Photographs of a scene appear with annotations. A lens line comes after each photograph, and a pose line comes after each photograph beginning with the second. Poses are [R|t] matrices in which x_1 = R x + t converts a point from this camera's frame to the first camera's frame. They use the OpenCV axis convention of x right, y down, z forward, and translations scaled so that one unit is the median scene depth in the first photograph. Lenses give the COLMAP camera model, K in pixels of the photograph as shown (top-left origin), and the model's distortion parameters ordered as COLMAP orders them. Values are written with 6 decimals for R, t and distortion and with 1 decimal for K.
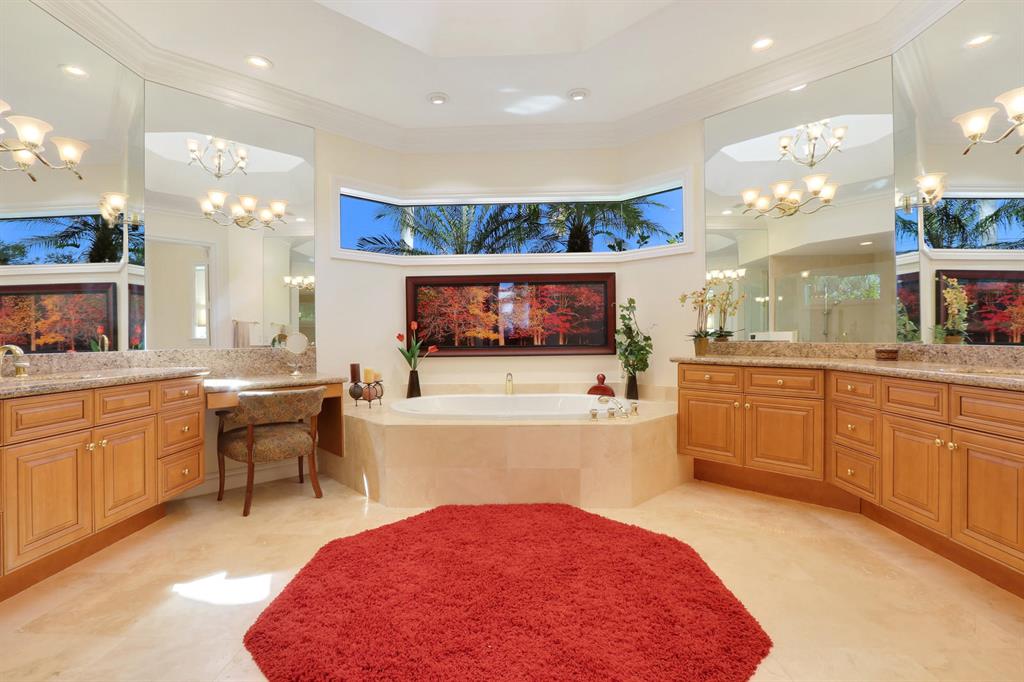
lens RADIAL K [[481.5, 0, 498.3], [0, 481.5, 337.0], [0, 0, 1]] dist [-0.017603, 0.000142]
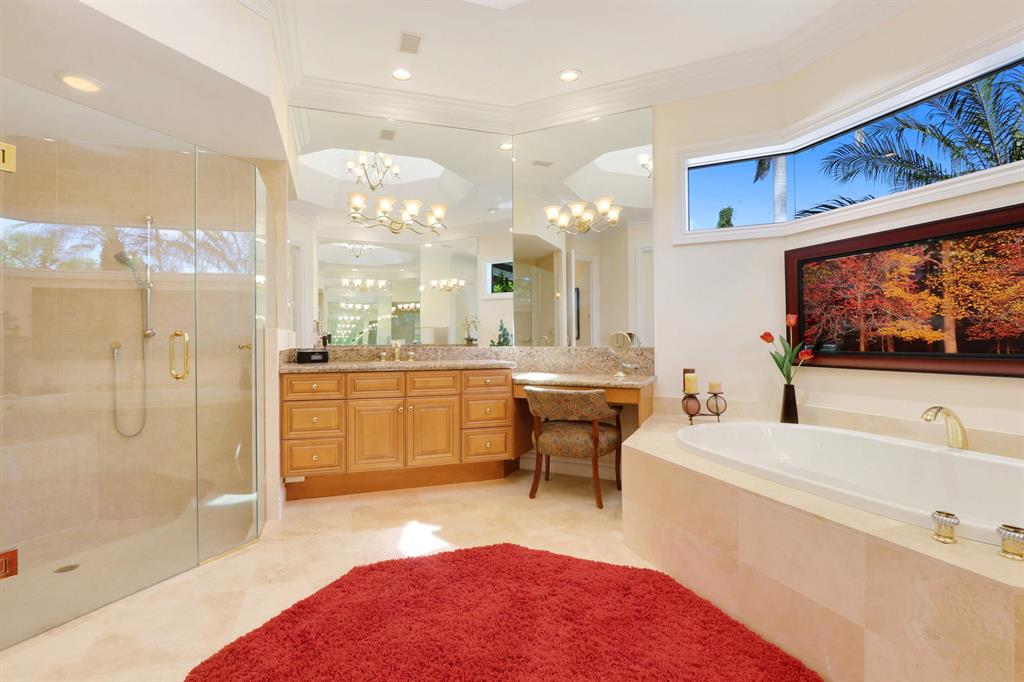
lens RADIAL K [[481.5, 0, 498.3], [0, 481.5, 337.0], [0, 0, 1]] dist [-0.017603, 0.000142]
pose [[0.346830, 0.004383, -0.937918, 0.349138], [0.001191, 0.999986, 0.005114, -0.003589], [0.937927, -0.002890, 0.346820, 0.387741]]
